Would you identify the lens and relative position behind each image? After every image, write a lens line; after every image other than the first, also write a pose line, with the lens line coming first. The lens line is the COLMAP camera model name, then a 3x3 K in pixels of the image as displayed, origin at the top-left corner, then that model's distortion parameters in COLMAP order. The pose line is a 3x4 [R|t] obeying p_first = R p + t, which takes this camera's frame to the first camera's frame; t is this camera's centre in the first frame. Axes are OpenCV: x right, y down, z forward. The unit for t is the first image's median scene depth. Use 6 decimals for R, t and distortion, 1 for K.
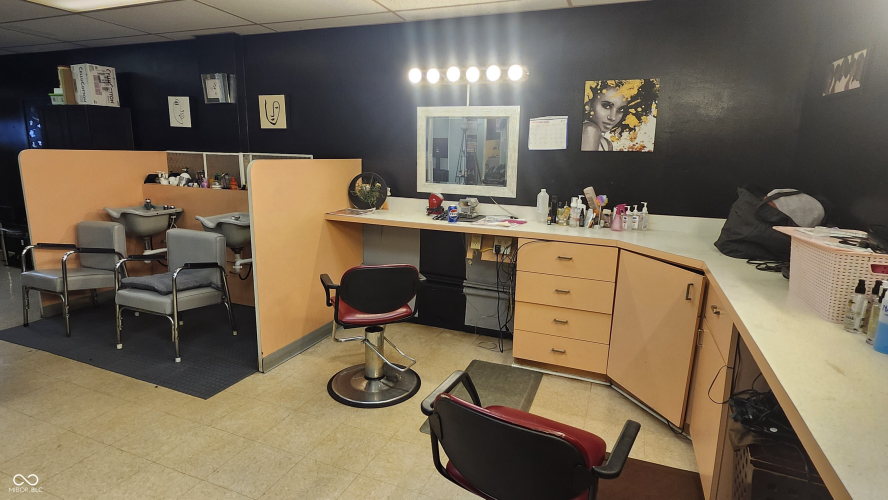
lens RADIAL K [[452.9, 0, 447.5], [0, 452.9, 246.9], [0, 0, 1]] dist [0.004876, -0.000534]
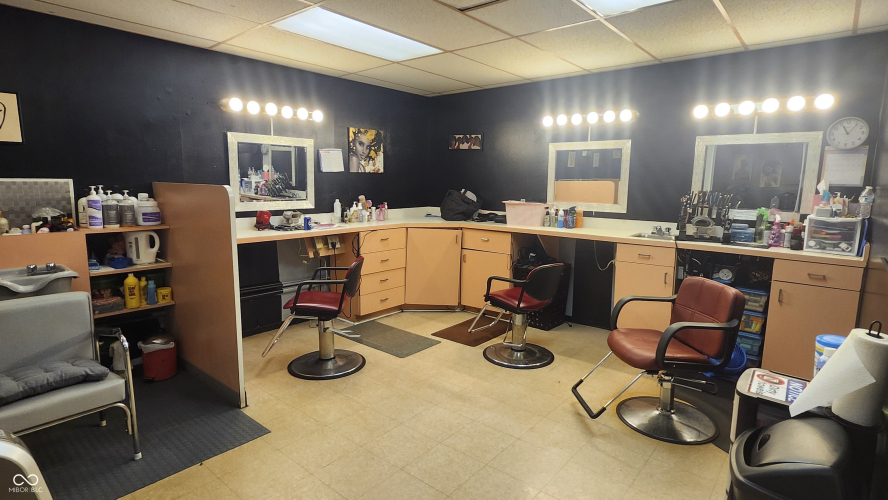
lens RADIAL K [[452.9, 0, 446.0], [0, 452.9, 249.3], [0, 0, 1]] dist [0.004876, -0.000534]
pose [[0.323542, -0.167257, 0.931314, -1.081290], [0.187652, 0.976046, 0.110100, -0.070654], [-0.927420, 0.139141, 0.347178, 0.225811]]
